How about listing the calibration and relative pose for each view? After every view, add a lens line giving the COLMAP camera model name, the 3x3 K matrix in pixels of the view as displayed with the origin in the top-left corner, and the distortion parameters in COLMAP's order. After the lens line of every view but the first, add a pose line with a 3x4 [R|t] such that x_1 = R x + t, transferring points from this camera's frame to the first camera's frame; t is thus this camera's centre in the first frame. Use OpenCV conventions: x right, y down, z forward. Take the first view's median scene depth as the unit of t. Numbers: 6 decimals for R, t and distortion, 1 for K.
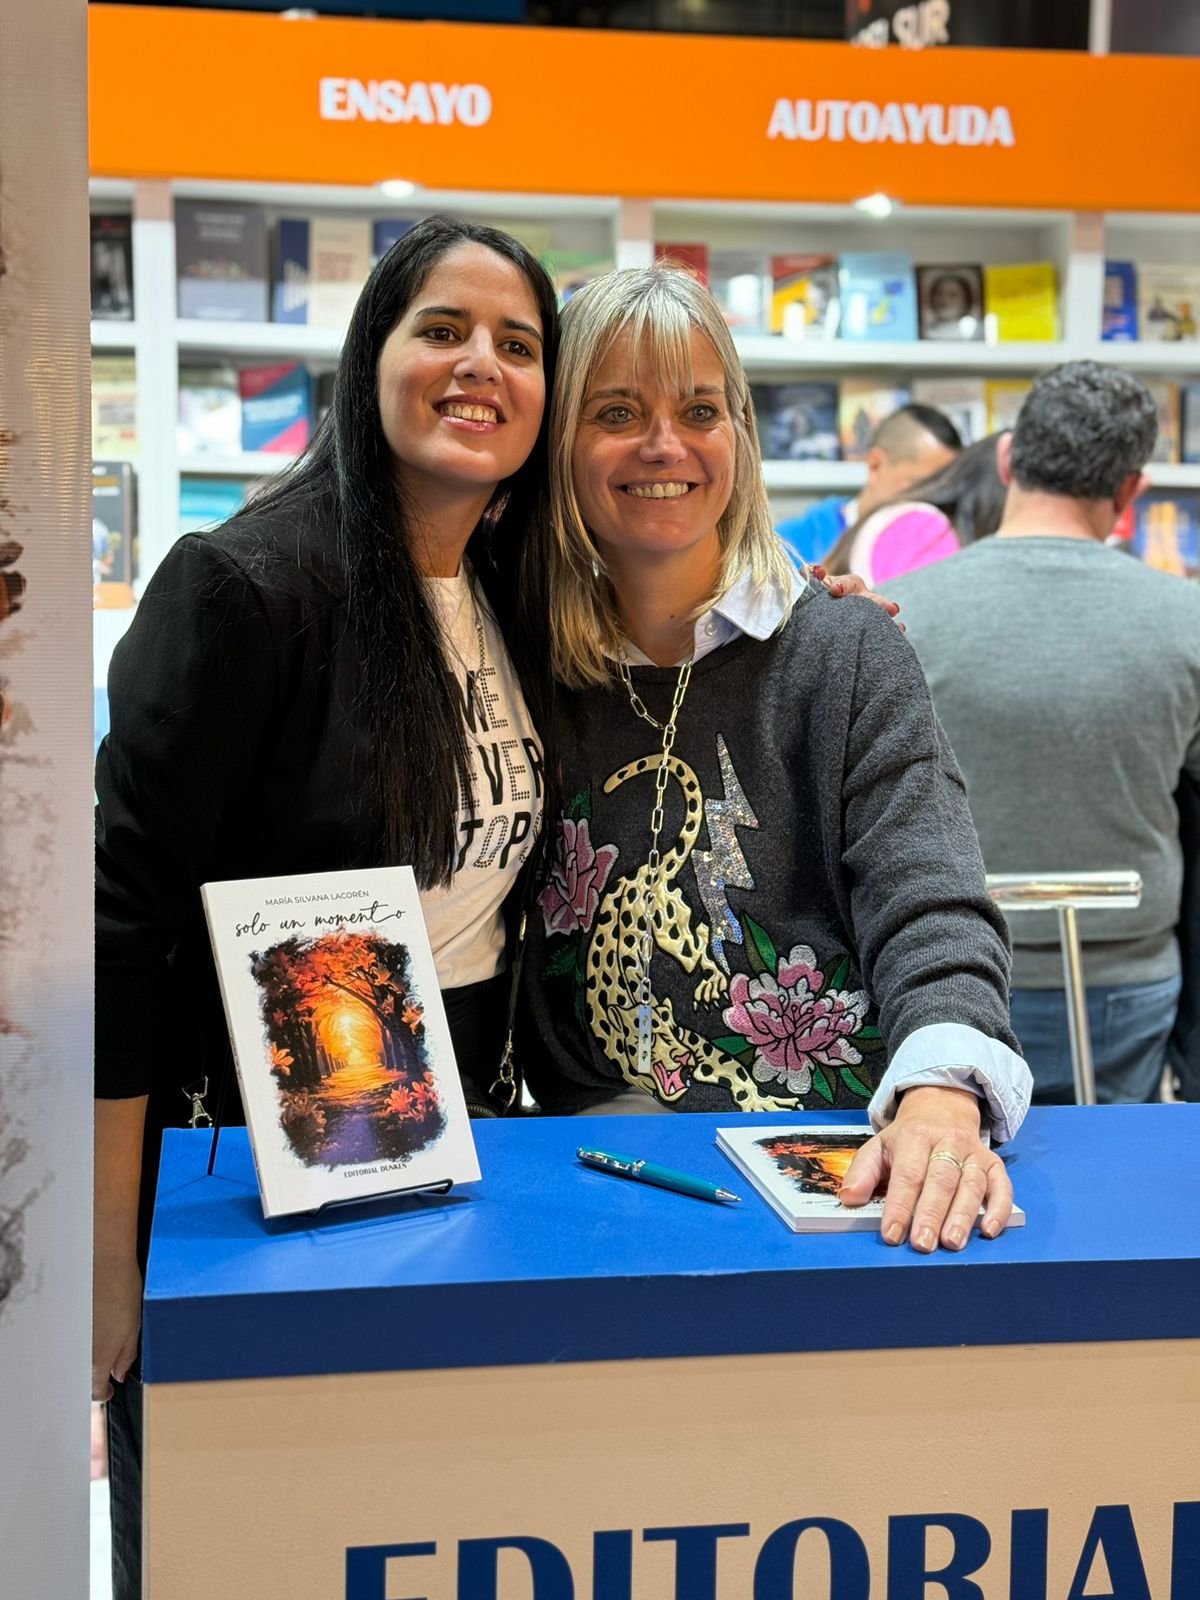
lens RADIAL K [[2254.9, 0, 616.8], [0, 2254.9, 793.0], [0, 0, 1]] dist [0.177340, -0.383925]
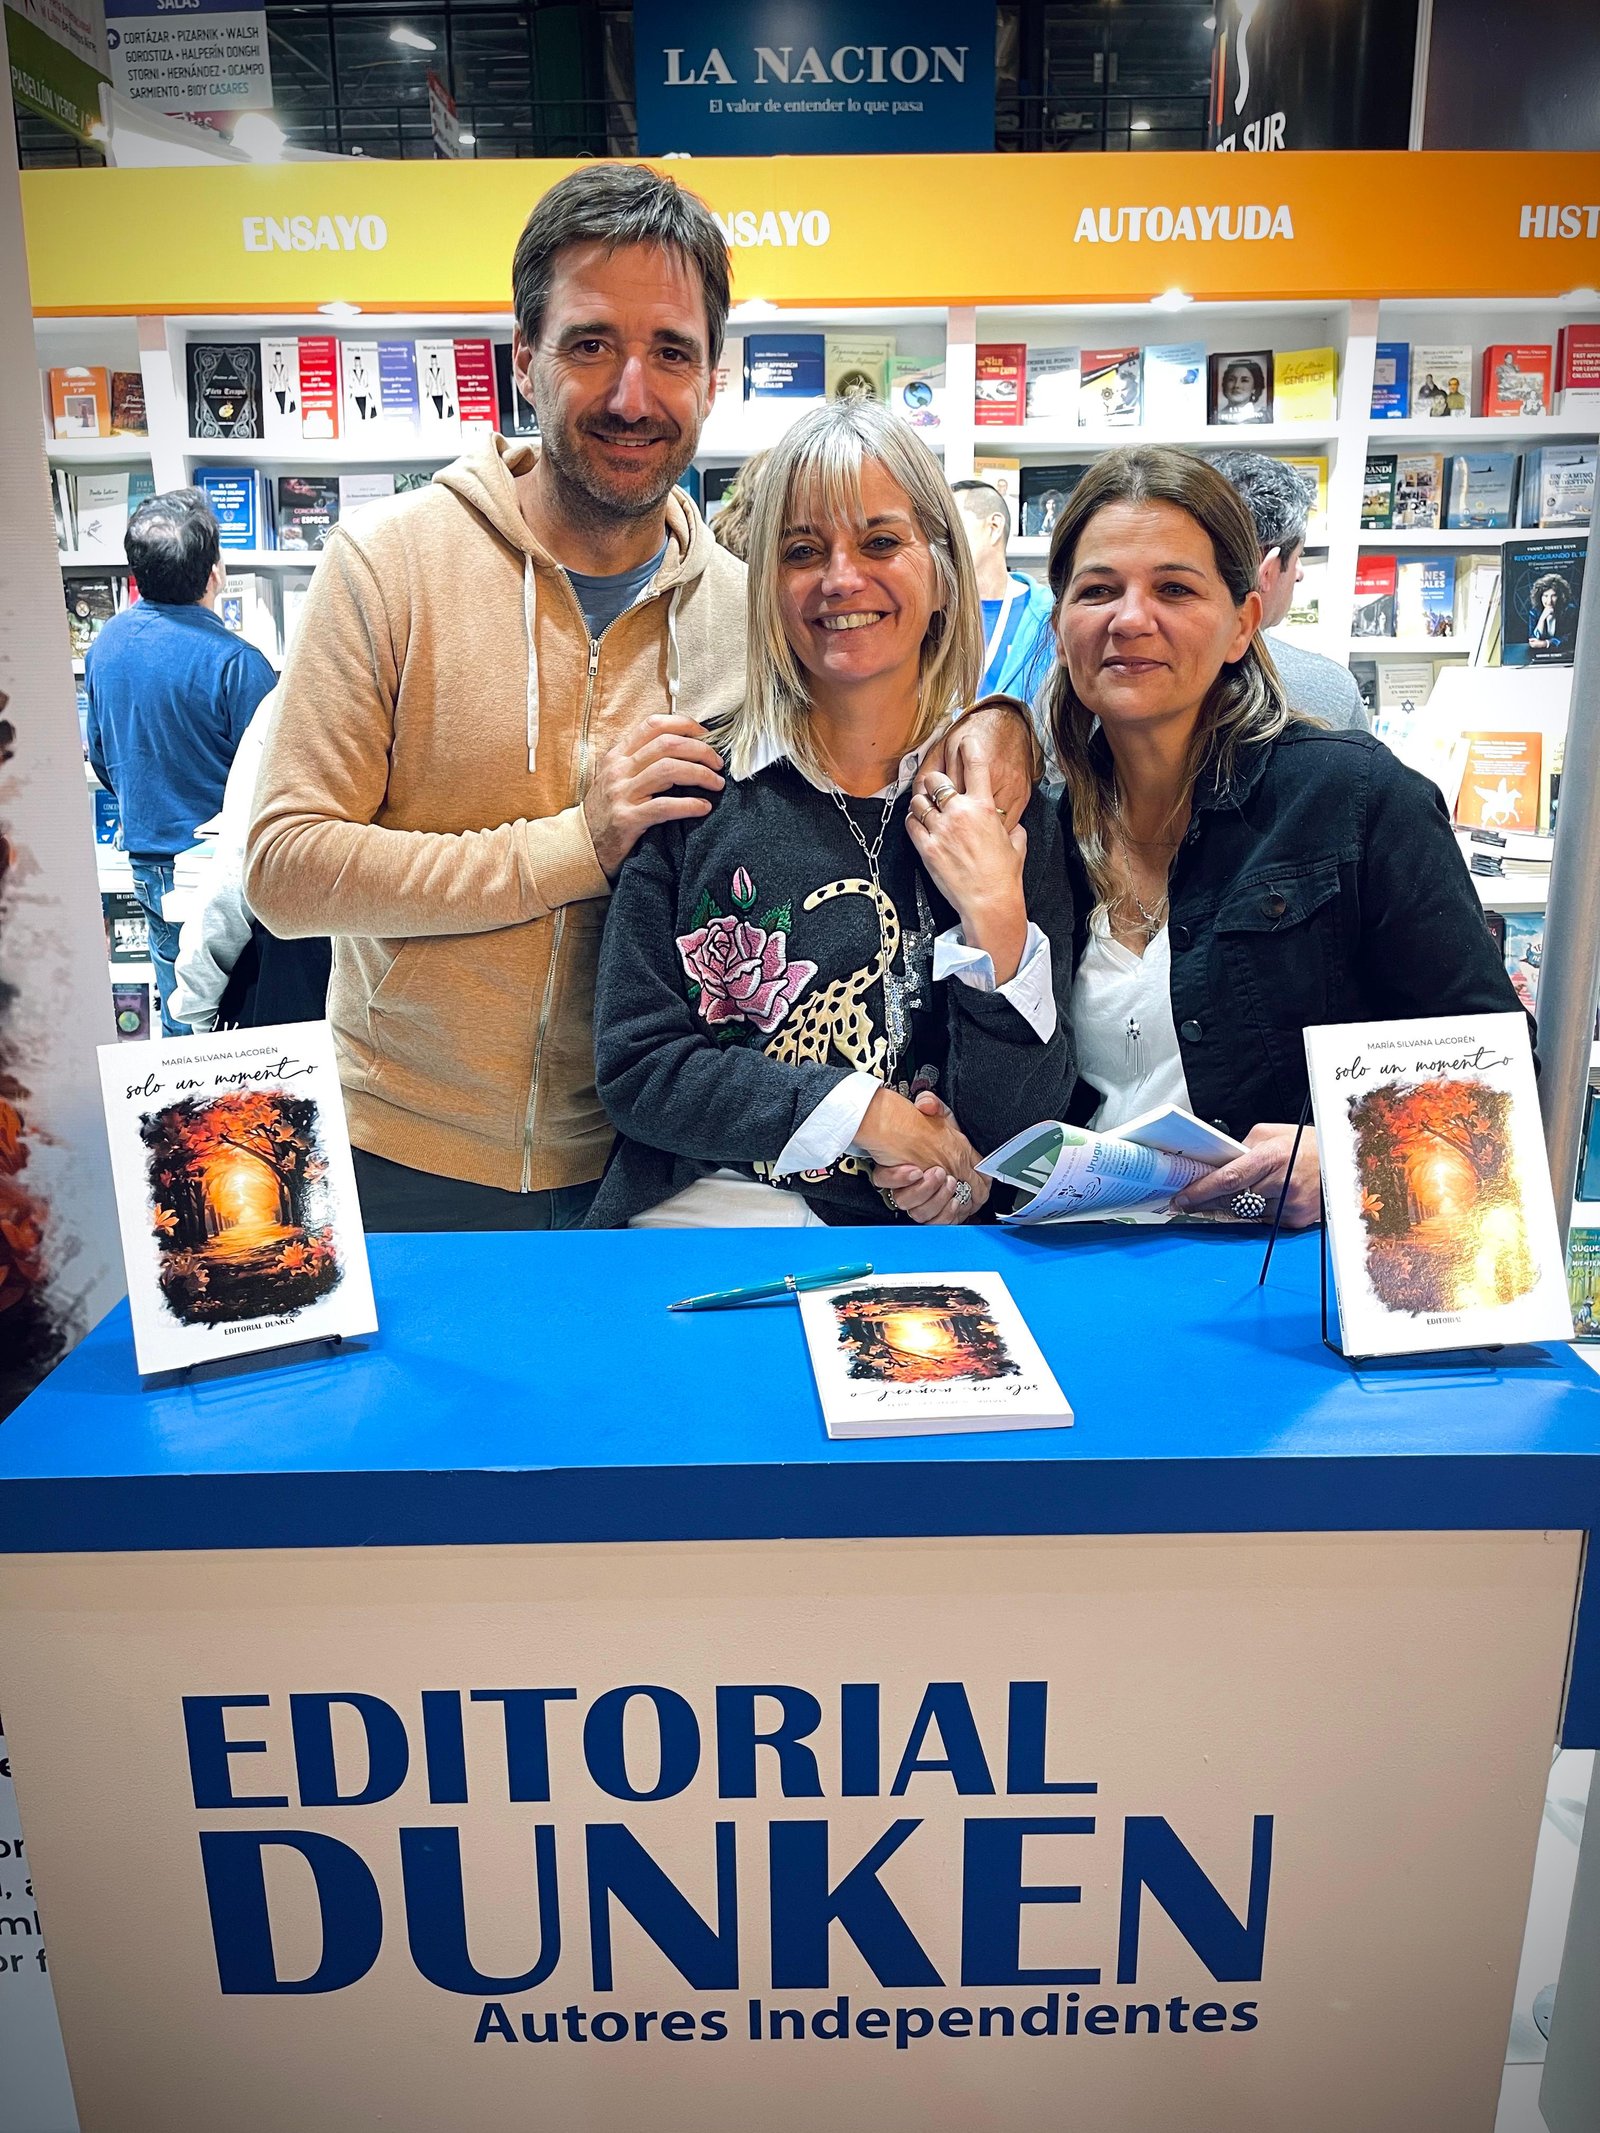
lens RADIAL K [[1639.2, 0, 826.9], [0, 1639.2, 1071.7], [0, 0, 1]] dist [0.050717, -0.047048]
pose [[0.988666, 0.019356, -0.148876, 0.227070], [0.007051, 0.984572, 0.174838, -0.068396], [0.149963, -0.173907, 0.973277, 0.284212]]
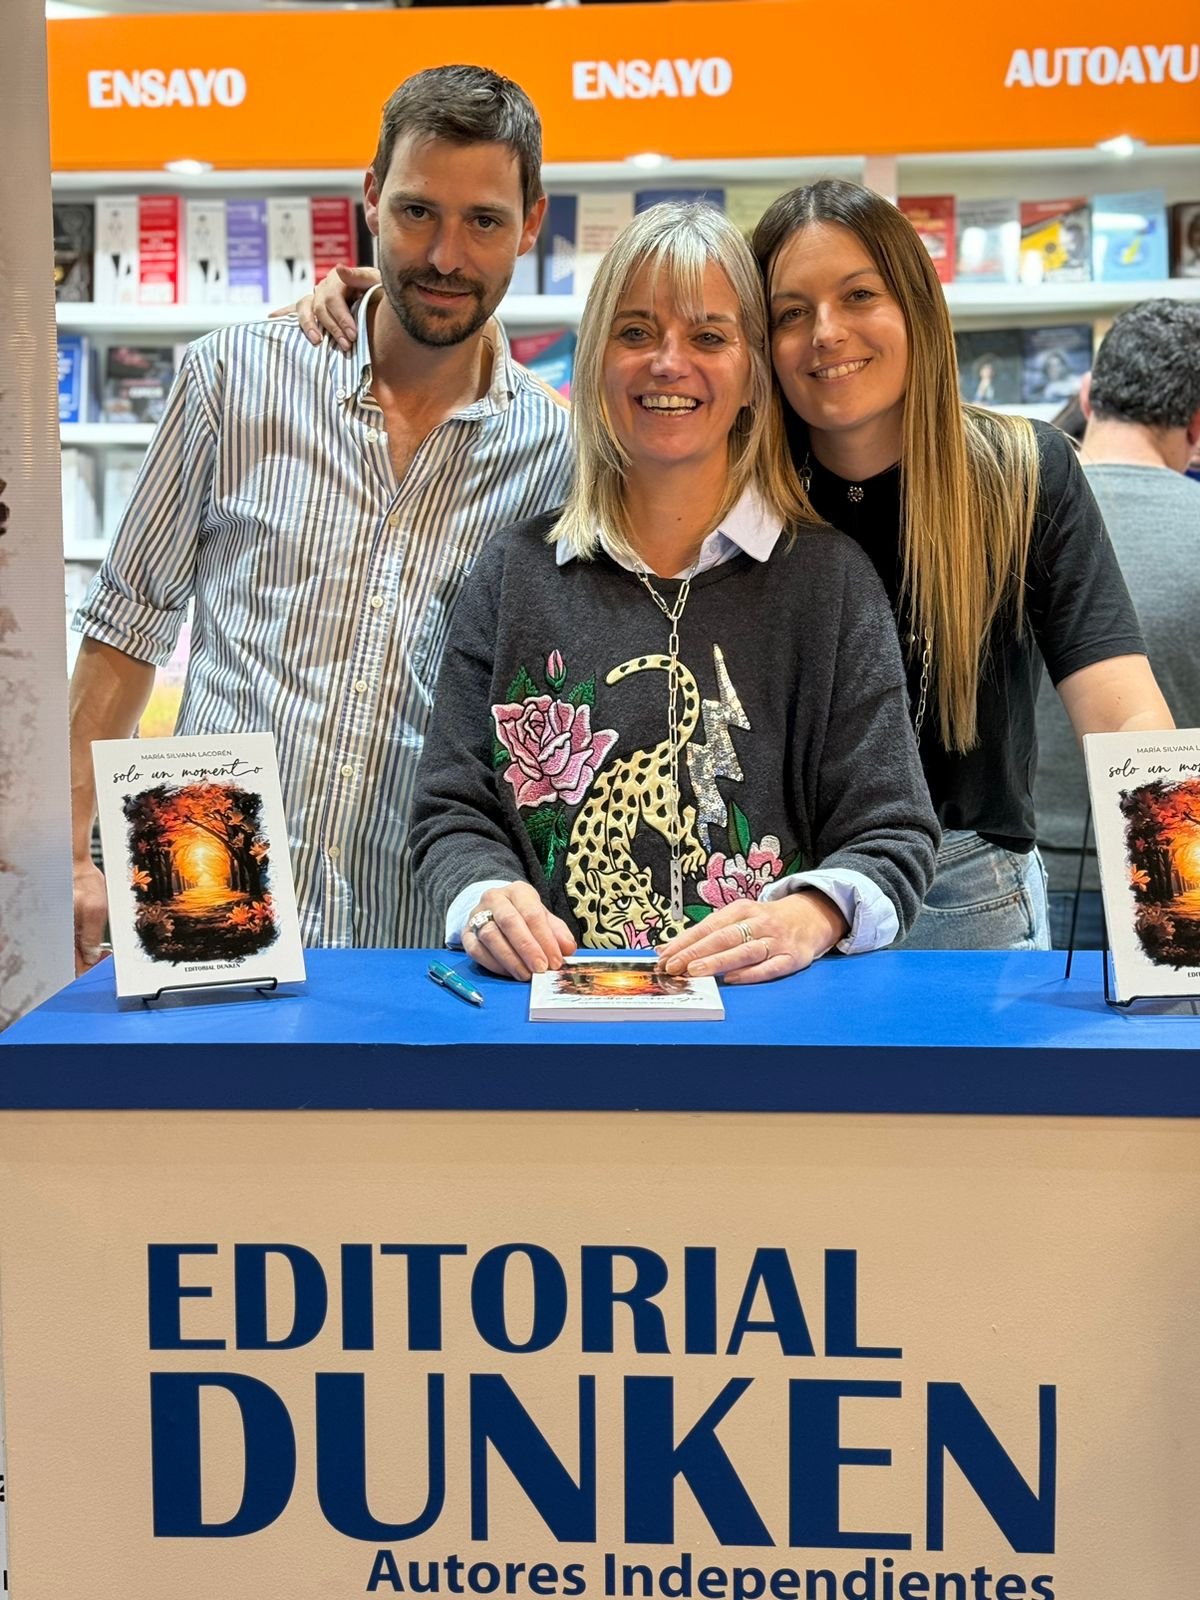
lens RADIAL K [[2252.8, 0, 600.0], [0, 2252.8, 800.0], [0, 0, 1]] dist [0.257241, -0.676555]
pose [[0.977261, 0.002873, -0.212021, 0.324971], [0.000786, 0.999852, 0.017167, 0.045077], [0.212039, -0.016943, 0.977114, -0.163760]]
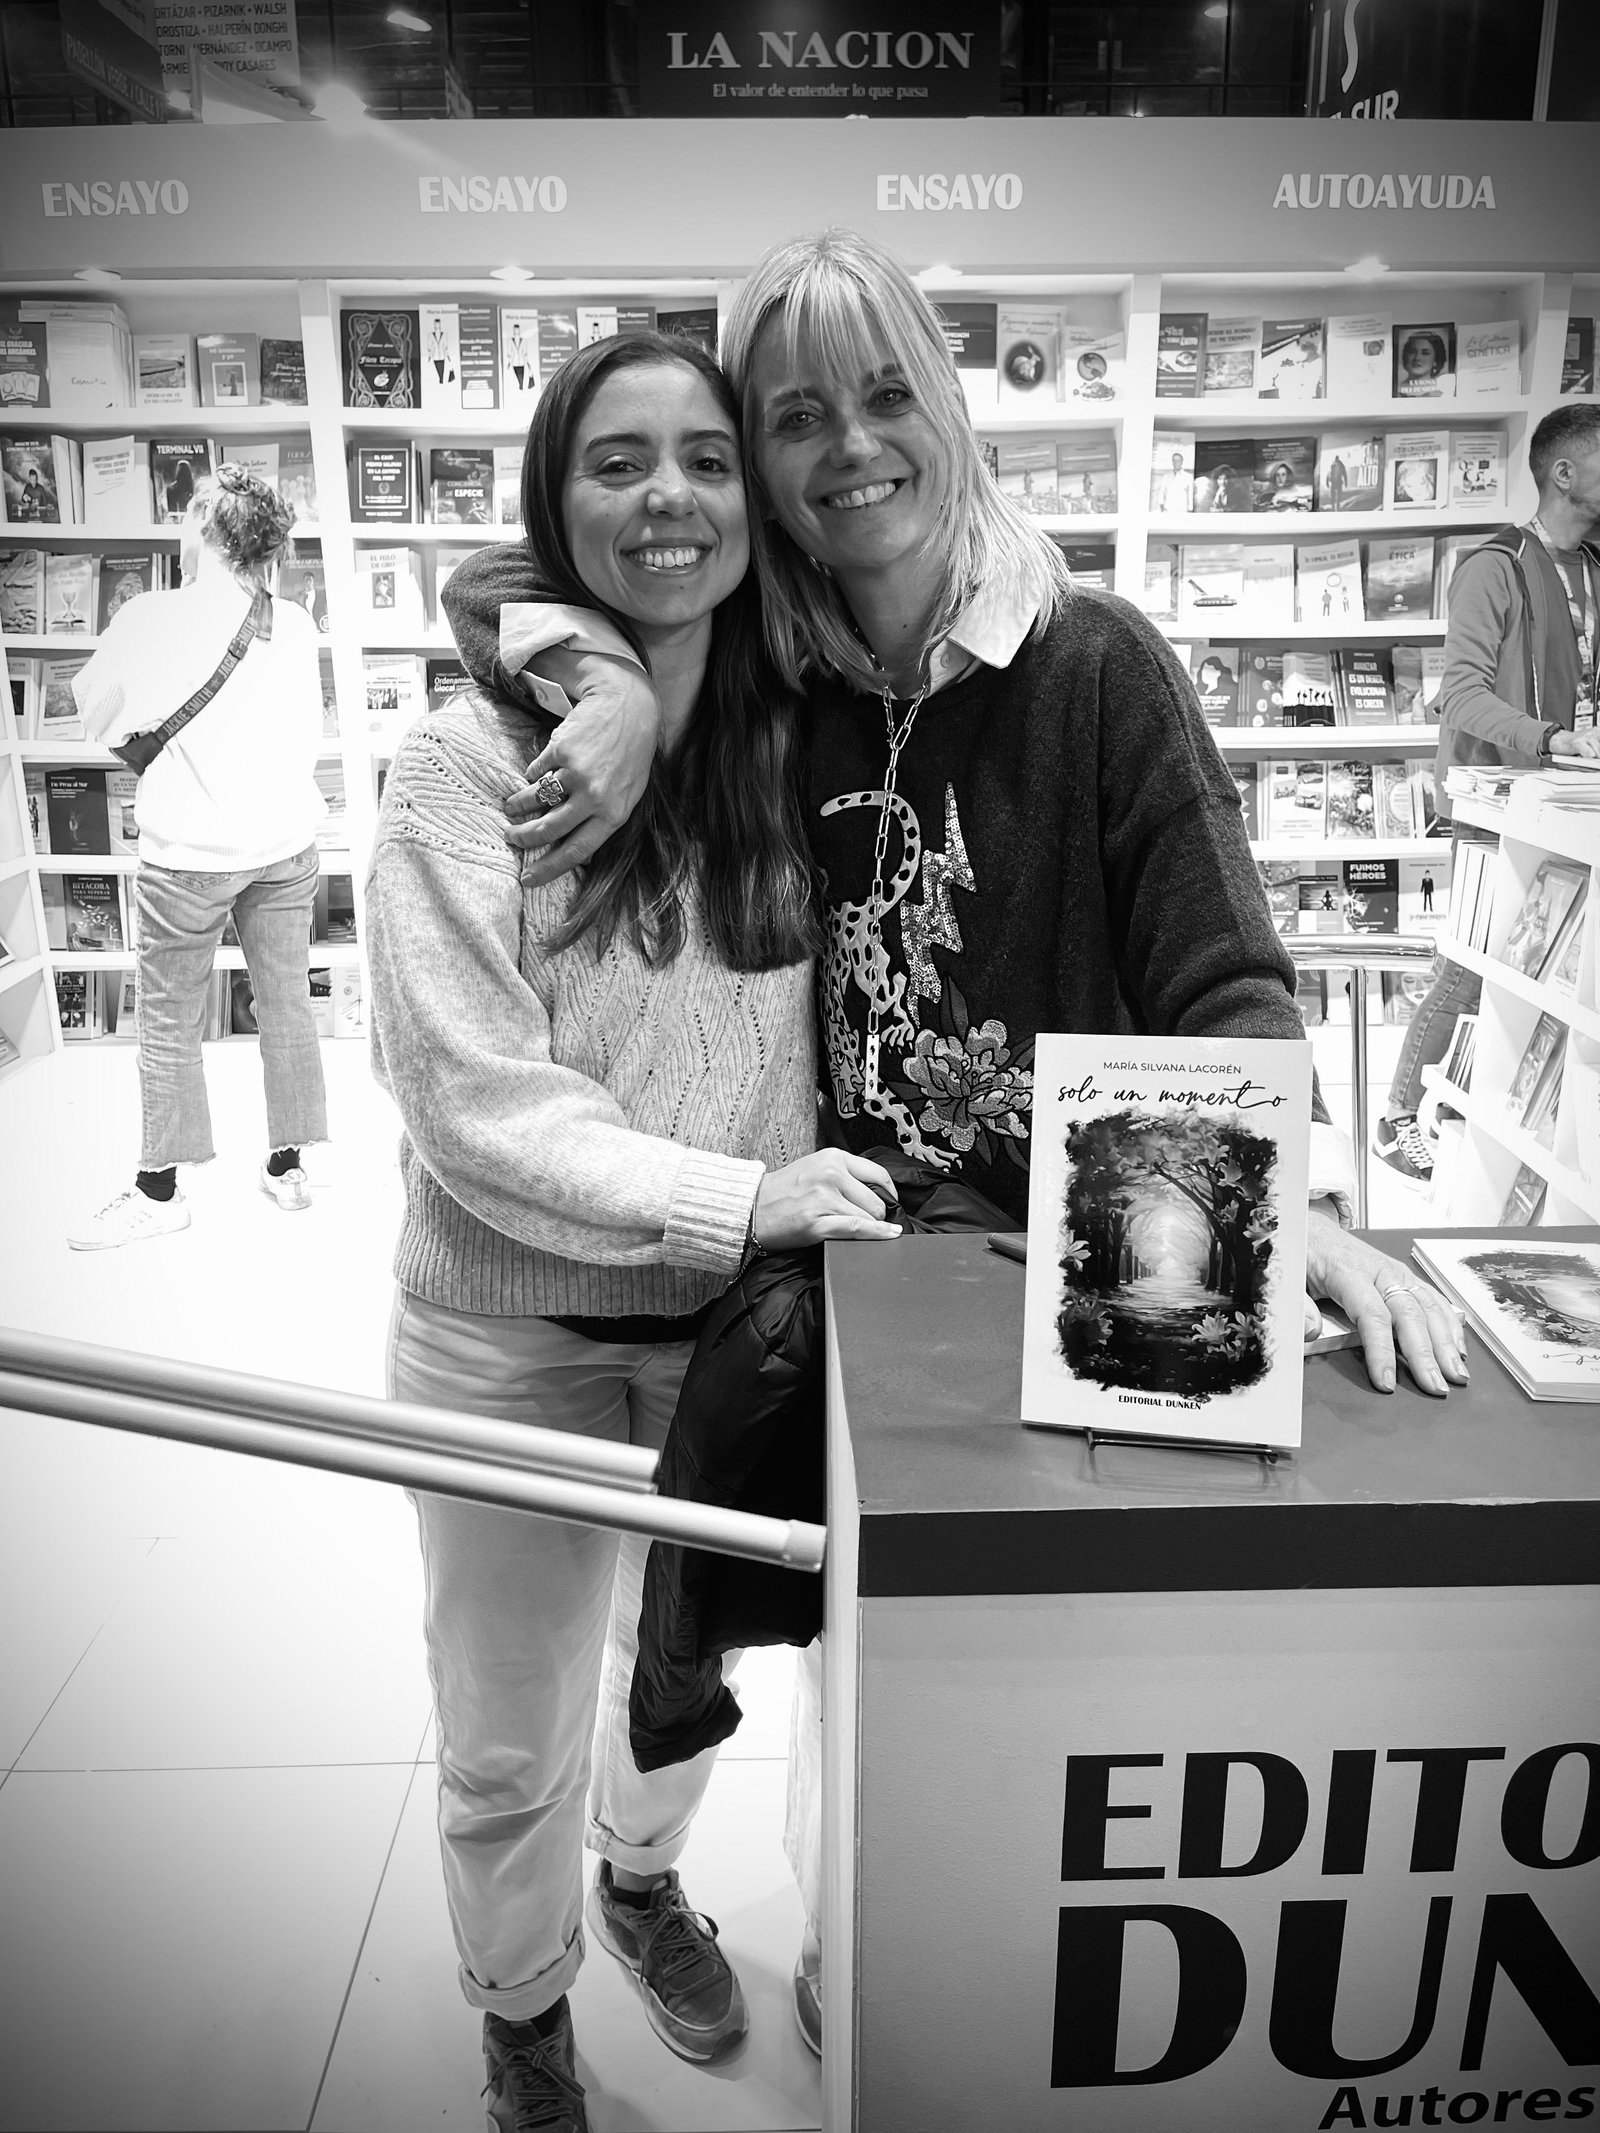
lens RADIAL K [[1639.2, 0, 826.9], [0, 1639.2, 1071.7], [0, 0, 1]] dist [0.050717, -0.047048]
pose [[0.991147, 0.018355, -0.131492, -0.105916], [0.005557, 0.983794, 0.179215, -0.053798], [0.132650, -0.178360, 0.974983, 0.305761]]
